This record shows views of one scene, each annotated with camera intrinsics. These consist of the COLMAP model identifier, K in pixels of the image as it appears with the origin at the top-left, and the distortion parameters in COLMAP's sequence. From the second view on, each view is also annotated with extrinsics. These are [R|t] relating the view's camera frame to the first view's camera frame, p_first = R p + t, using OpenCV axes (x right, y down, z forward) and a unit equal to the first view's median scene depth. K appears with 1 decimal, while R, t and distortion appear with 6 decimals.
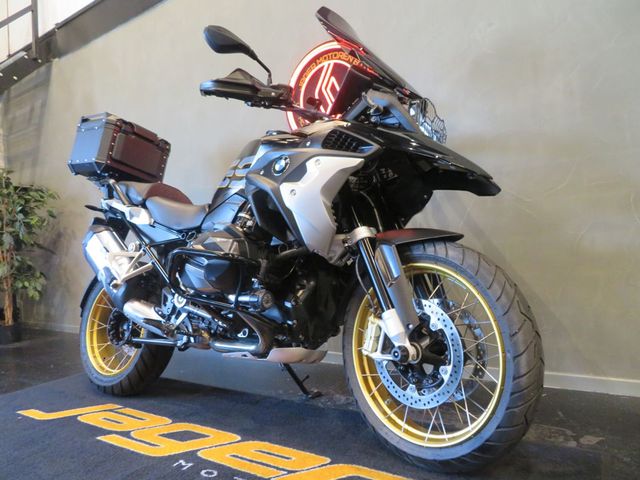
lens RADIAL K [[459.5, 0, 316.4], [0, 459.5, 236.0], [0, 0, 1]] dist [-0.003489, 0.004106]
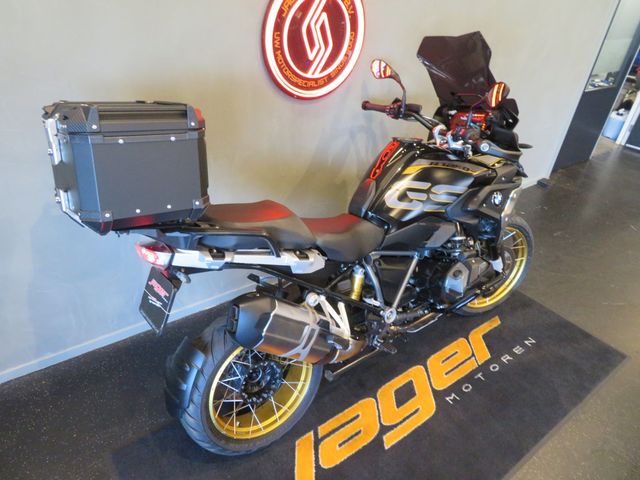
lens RADIAL K [[459.5, 0, 318.8], [0, 459.5, 240.5], [0, 0, 1]] dist [-0.003489, 0.004106]
pose [[0.311980, -0.439633, 0.842254, -1.416773], [-0.120094, 0.861142, 0.493976, -0.645158], [-0.942468, -0.255260, 0.215862, 1.141181]]
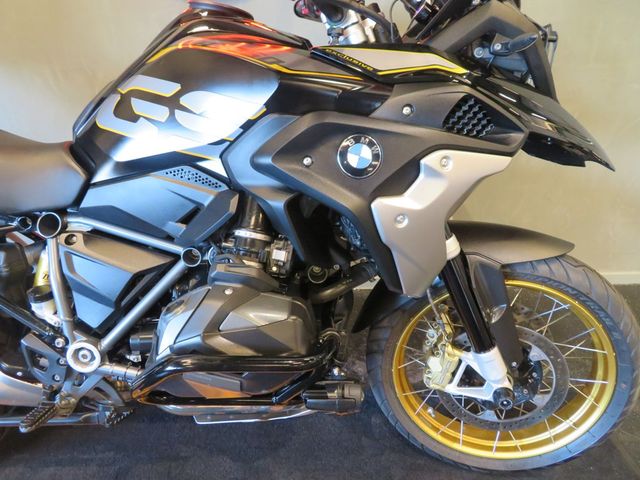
lens RADIAL K [[459.5, 0, 318.8], [0, 459.5, 237.8], [0, 0, 1]] dist [-0.003489, 0.004106]
pose [[0.803661, -0.217783, 0.553804, -0.401653], [-0.070777, 0.889041, 0.452323, -0.291774], [-0.590863, -0.402711, 0.699074, 0.615802]]
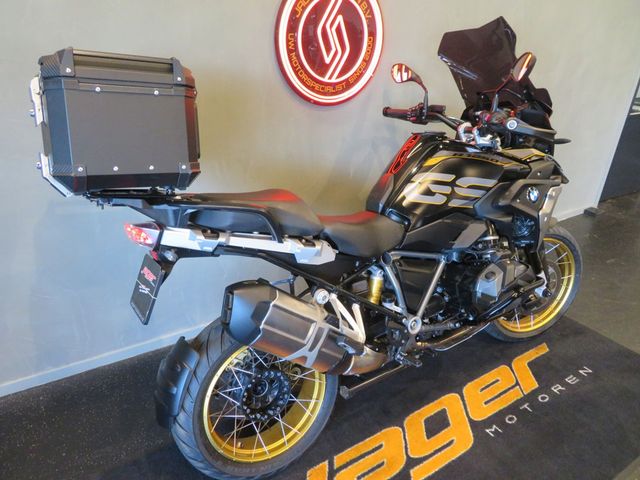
lens RADIAL K [[459.5, 0, 318.2], [0, 459.5, 240.0], [0, 0, 1]] dist [-0.003489, 0.004106]
pose [[0.388277, -0.330911, 0.860081, -1.361654], [-0.075340, 0.918783, 0.387508, -0.464876], [-0.918458, -0.215259, 0.331811, 1.062694]]
